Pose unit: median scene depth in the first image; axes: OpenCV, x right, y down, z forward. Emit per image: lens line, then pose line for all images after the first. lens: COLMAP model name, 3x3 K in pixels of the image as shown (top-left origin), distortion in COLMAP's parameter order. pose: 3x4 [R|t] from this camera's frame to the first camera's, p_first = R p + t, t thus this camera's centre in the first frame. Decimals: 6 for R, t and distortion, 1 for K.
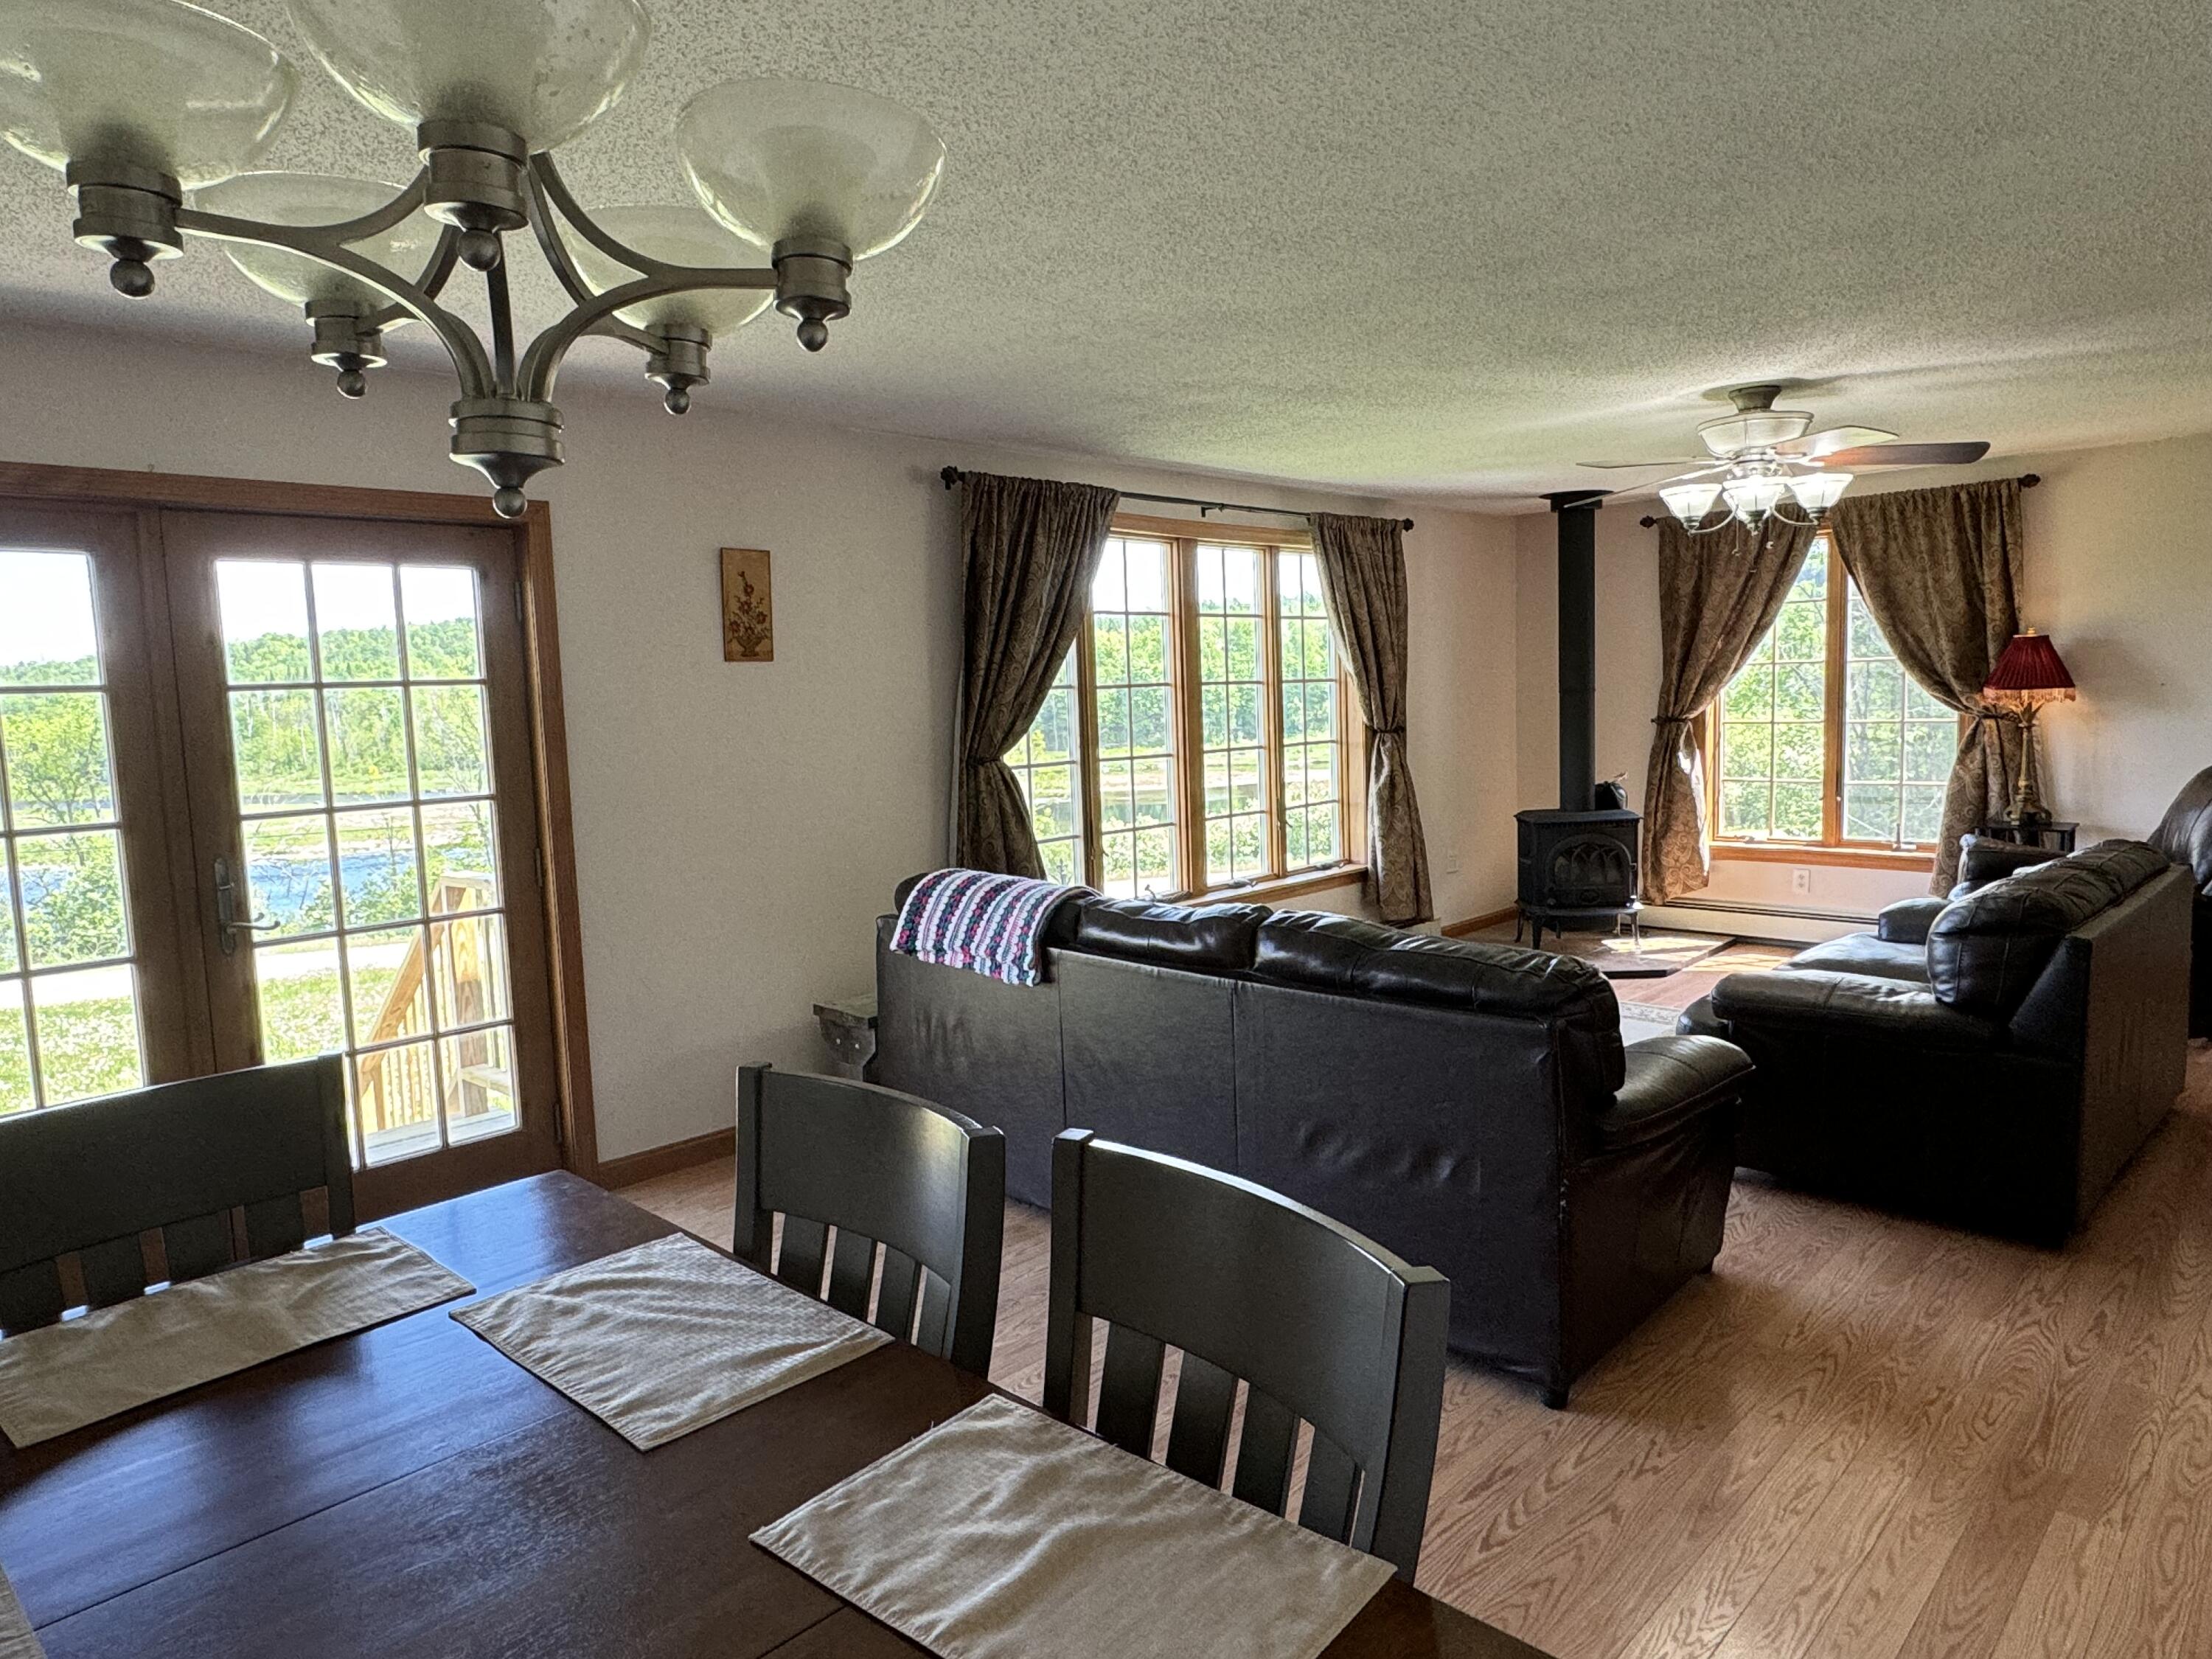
lens RADIAL K [[1390.2, 0, 1108.0], [0, 1390.2, 826.9], [0, 0, 1]] dist [-0.002433, -0.000361]
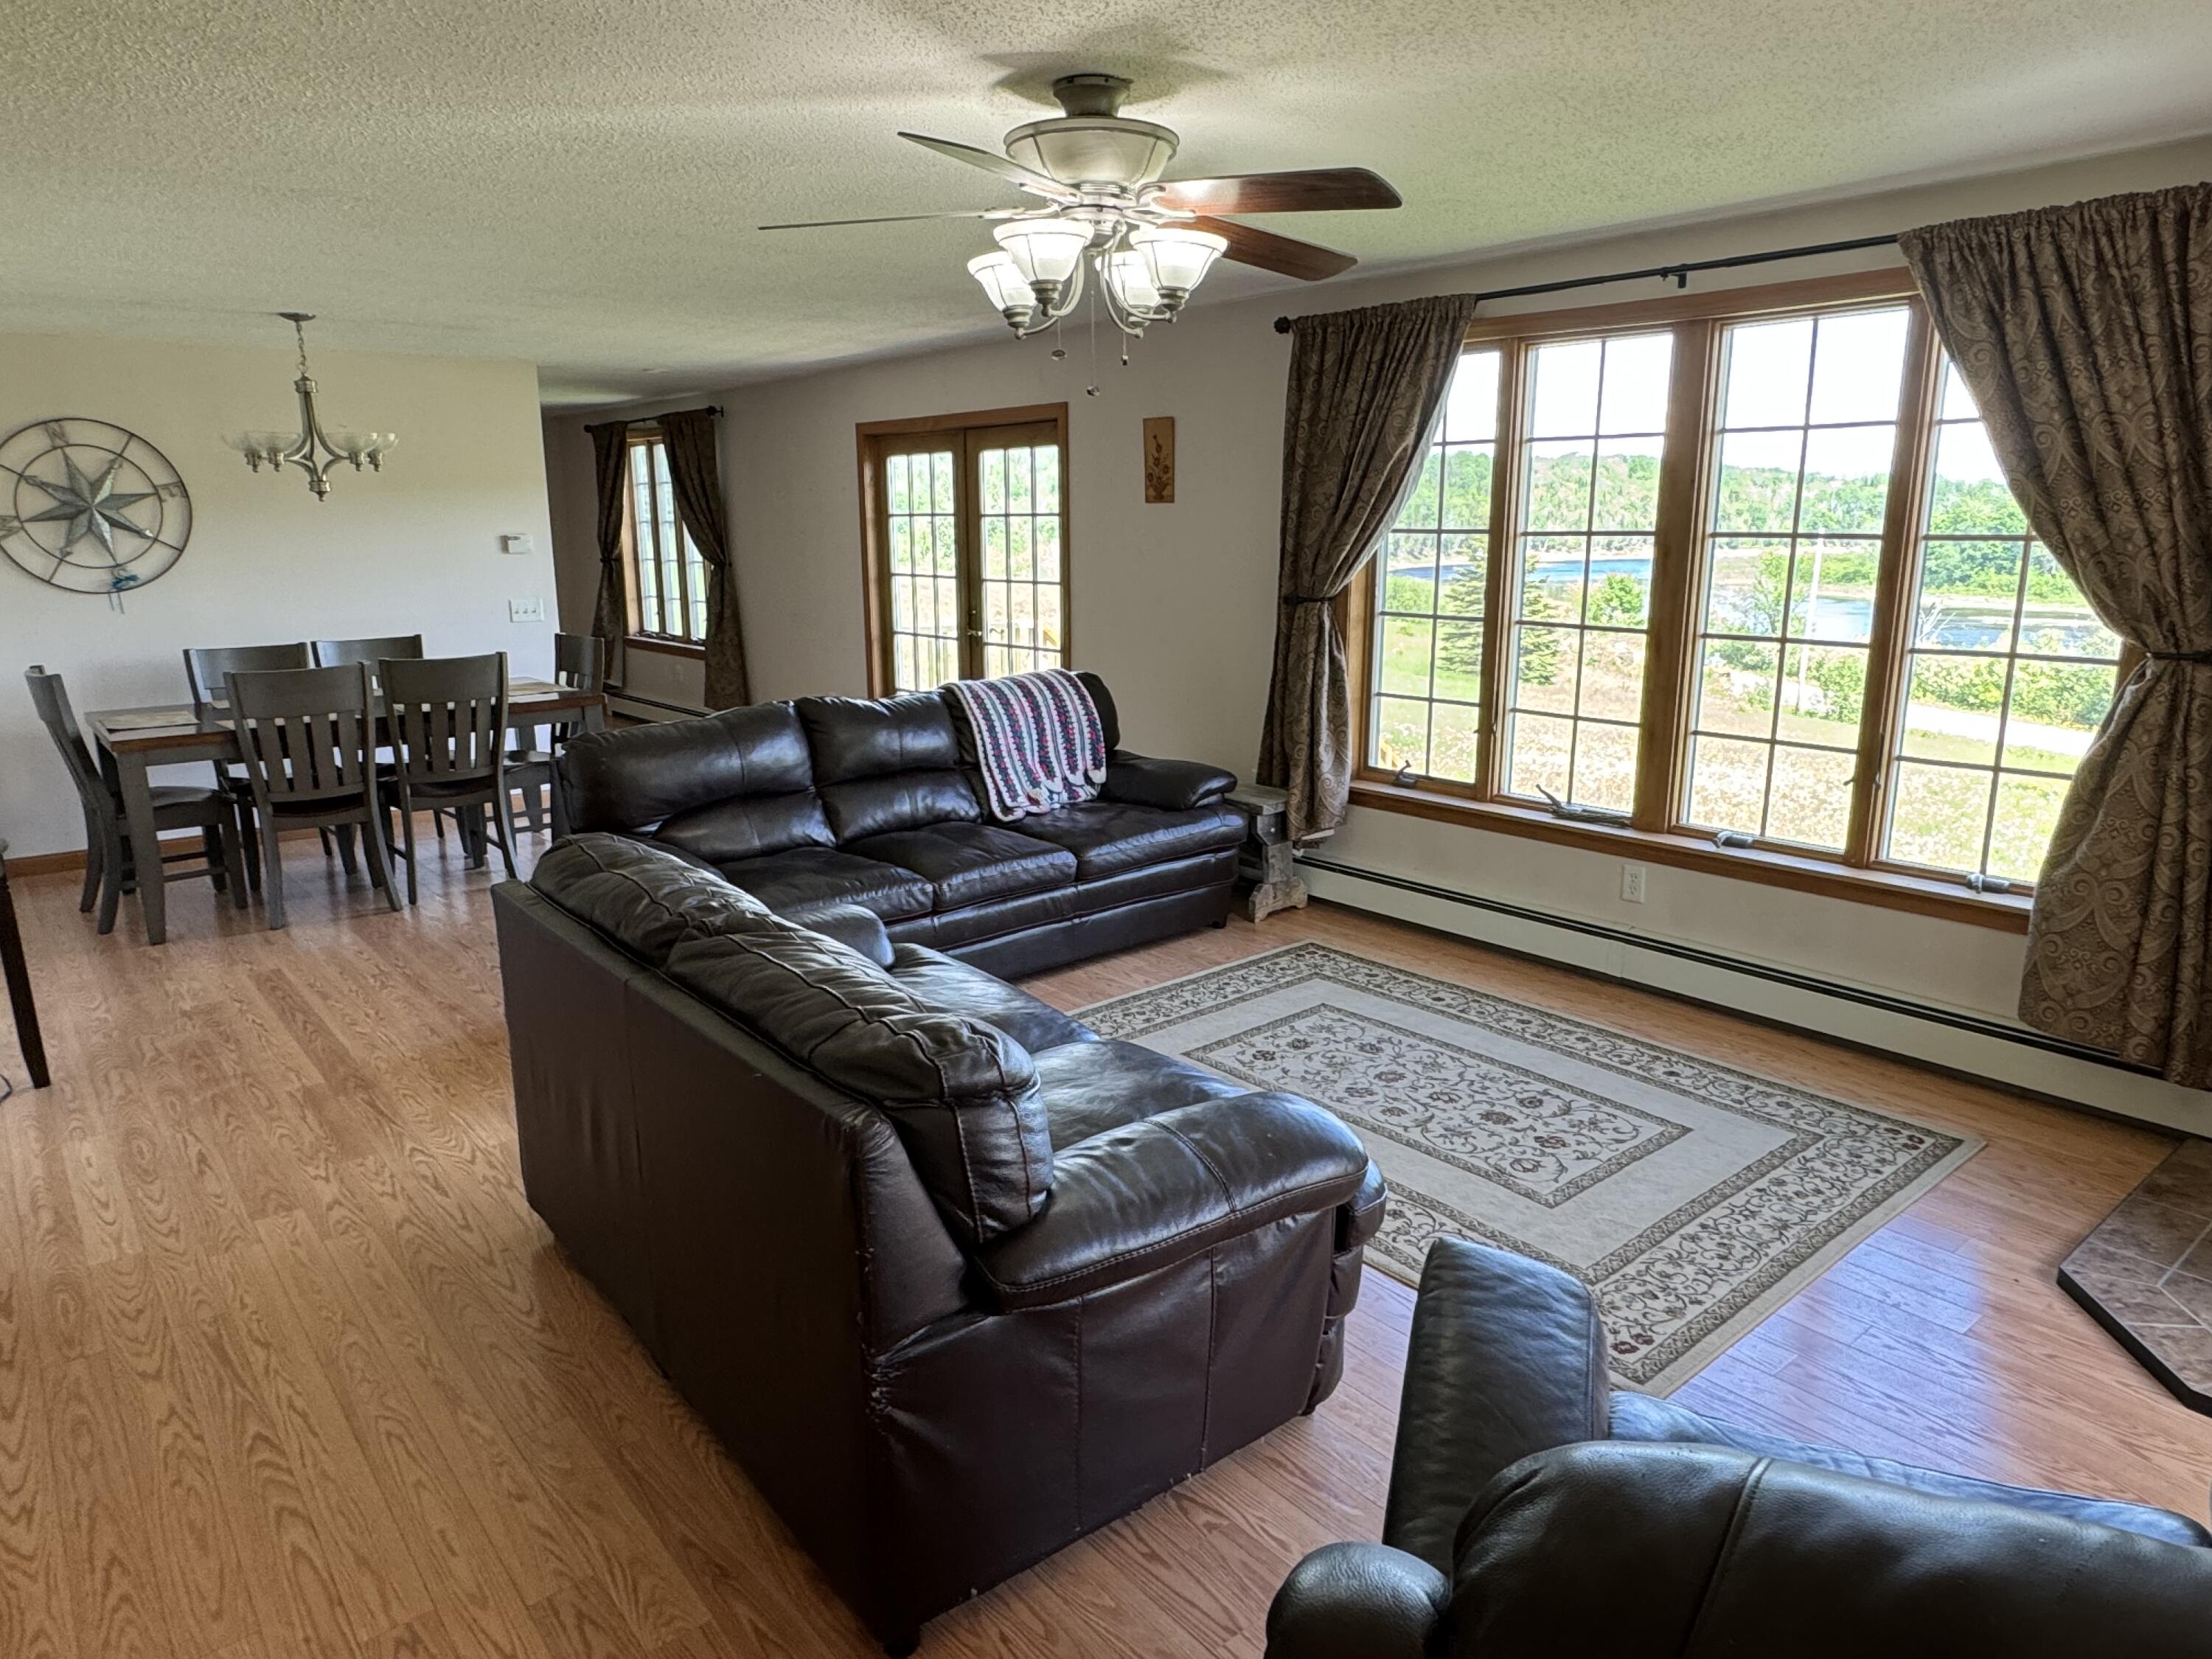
lens RADIAL K [[1390.2, 0, 1106.5], [0, 1390.2, 831.3], [0, 0, 1]] dist [-0.002433, -0.000361]
pose [[-0.112082, 0.249324, -0.961912, 1.135375], [-0.093471, 0.961075, 0.259998, -0.157963], [0.989293, 0.119052, -0.084415, 1.096801]]
